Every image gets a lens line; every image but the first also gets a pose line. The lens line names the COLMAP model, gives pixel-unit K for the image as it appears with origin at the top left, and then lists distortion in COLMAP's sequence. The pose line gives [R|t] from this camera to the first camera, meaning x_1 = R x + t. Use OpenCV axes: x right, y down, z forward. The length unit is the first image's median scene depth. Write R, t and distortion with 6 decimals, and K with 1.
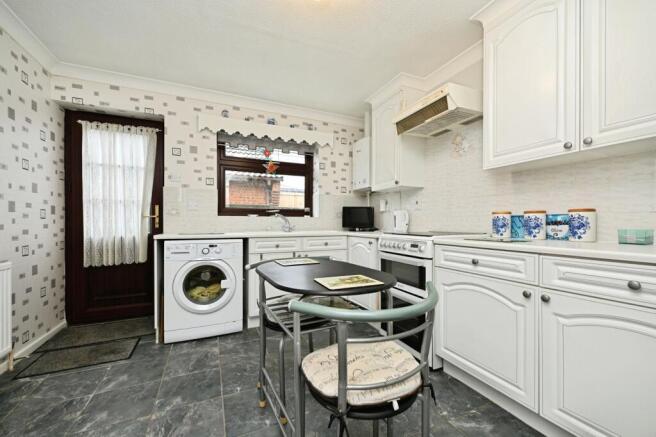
lens RADIAL K [[264.7, 0, 333.7], [0, 264.7, 219.0], [0, 0, 1]] dist [0.001494, -0.000093]
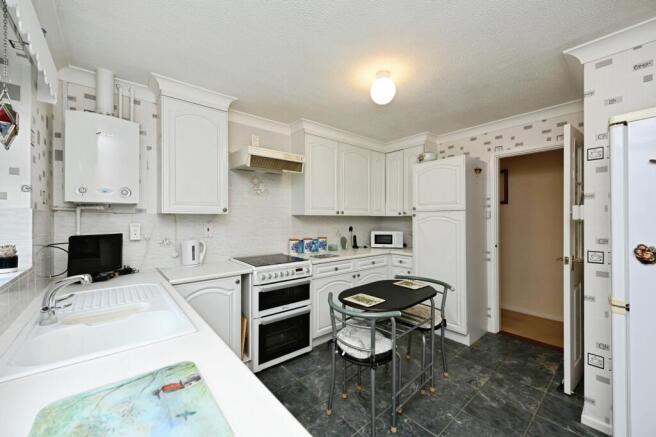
lens RADIAL K [[264.7, 0, 333.7], [0, 264.7, 219.0], [0, 0, 1]] dist [0.001494, -0.000093]
pose [[-0.259857, 0.004626, 0.965636, -0.991016], [-0.009036, 0.999933, -0.007222, -0.139340], [-0.965605, -0.010602, -0.259798, 1.164878]]
